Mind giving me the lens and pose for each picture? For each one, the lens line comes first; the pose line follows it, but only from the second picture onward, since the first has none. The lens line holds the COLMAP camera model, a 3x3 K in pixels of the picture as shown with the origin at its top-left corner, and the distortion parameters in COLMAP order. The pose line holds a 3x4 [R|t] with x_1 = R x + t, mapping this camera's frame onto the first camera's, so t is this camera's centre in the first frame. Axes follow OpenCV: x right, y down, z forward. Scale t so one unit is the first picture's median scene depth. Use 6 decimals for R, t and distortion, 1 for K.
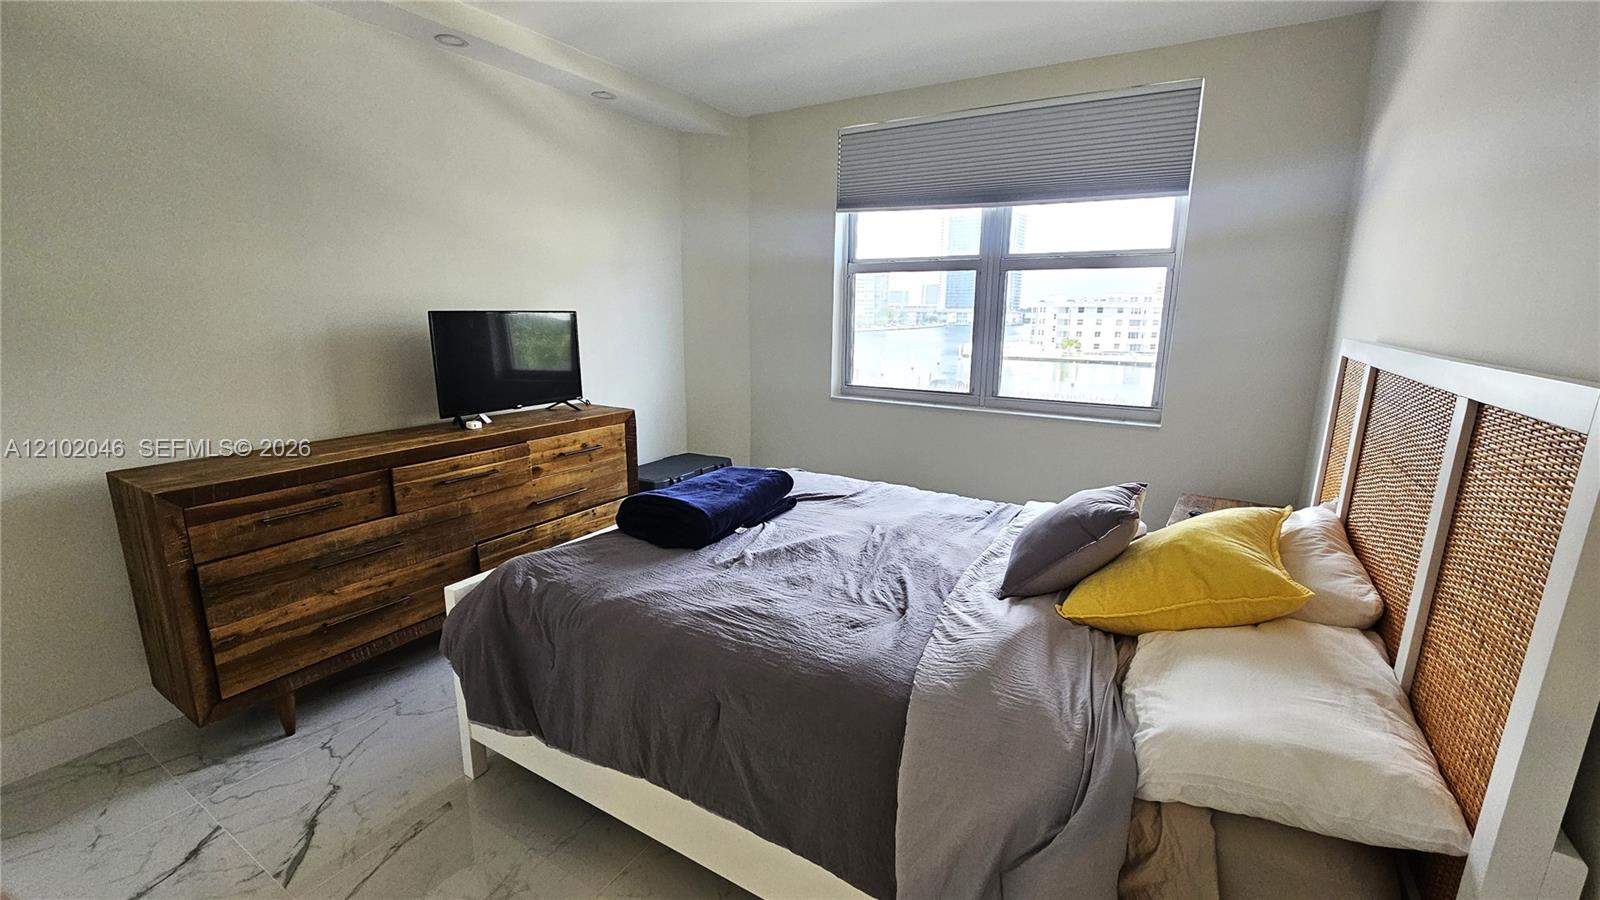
lens RADIAL K [[653.8, 0, 808.1], [0, 653.8, 443.7], [0, 0, 1]] dist [-0.001435, -0.000102]
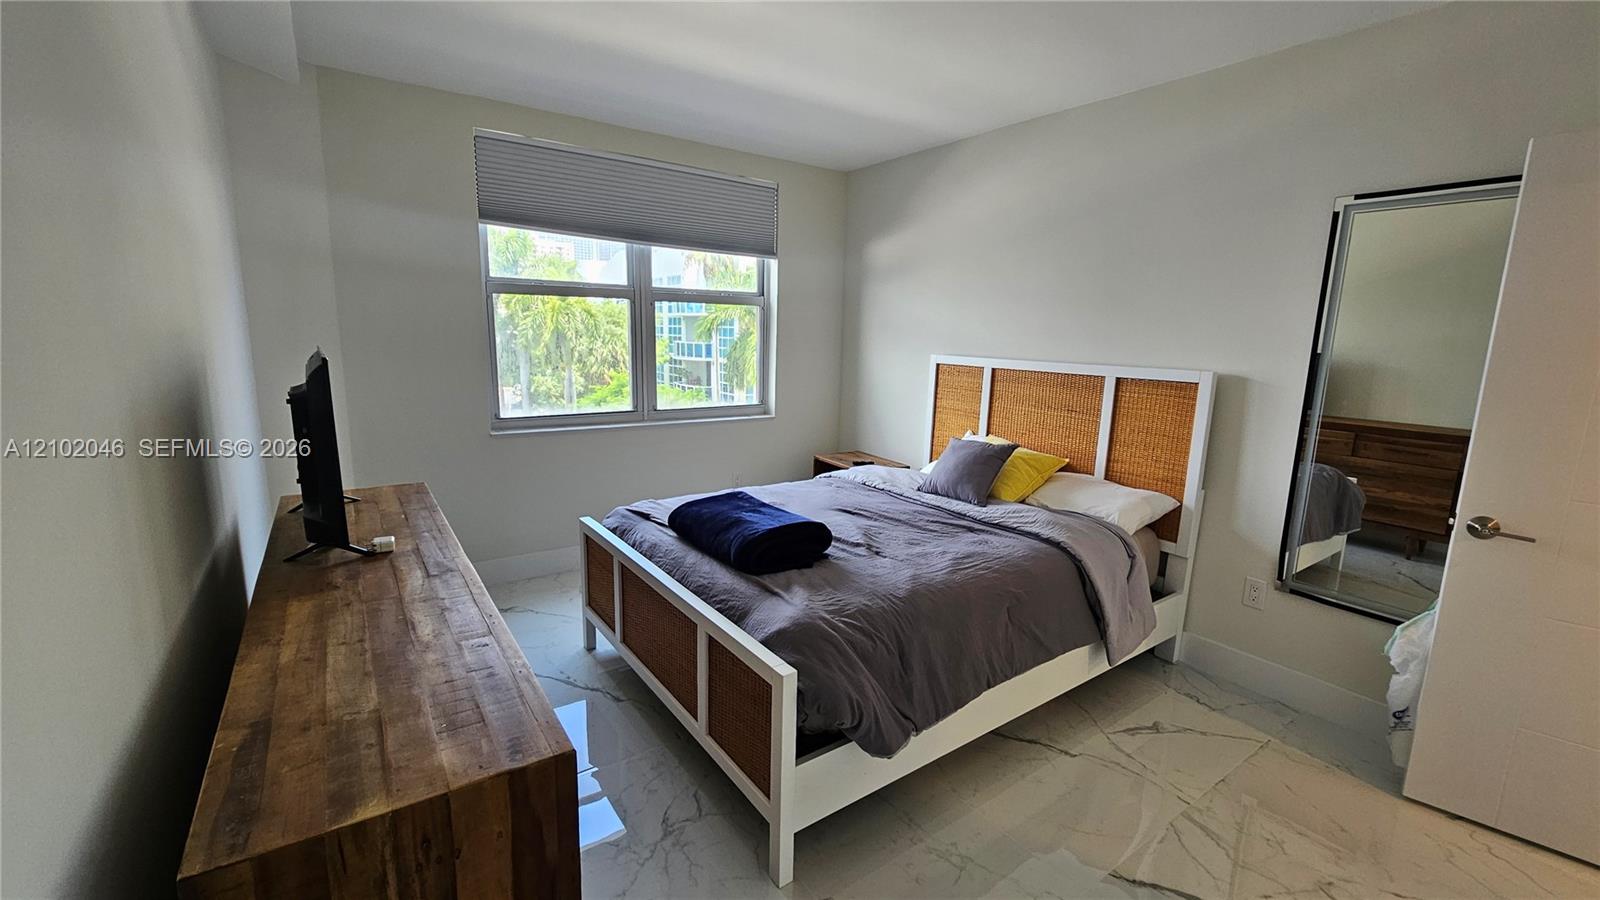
lens RADIAL K [[656.4, 0, 804.6], [0, 656.4, 445.1], [0, 0, 1]] dist [-0.001759, -0.000167]
pose [[0.401462, -0.156754, 0.902361, -0.701834], [0.168127, 0.981115, 0.095635, -0.085794], [-0.900312, 0.113317, 0.420235, 0.317879]]
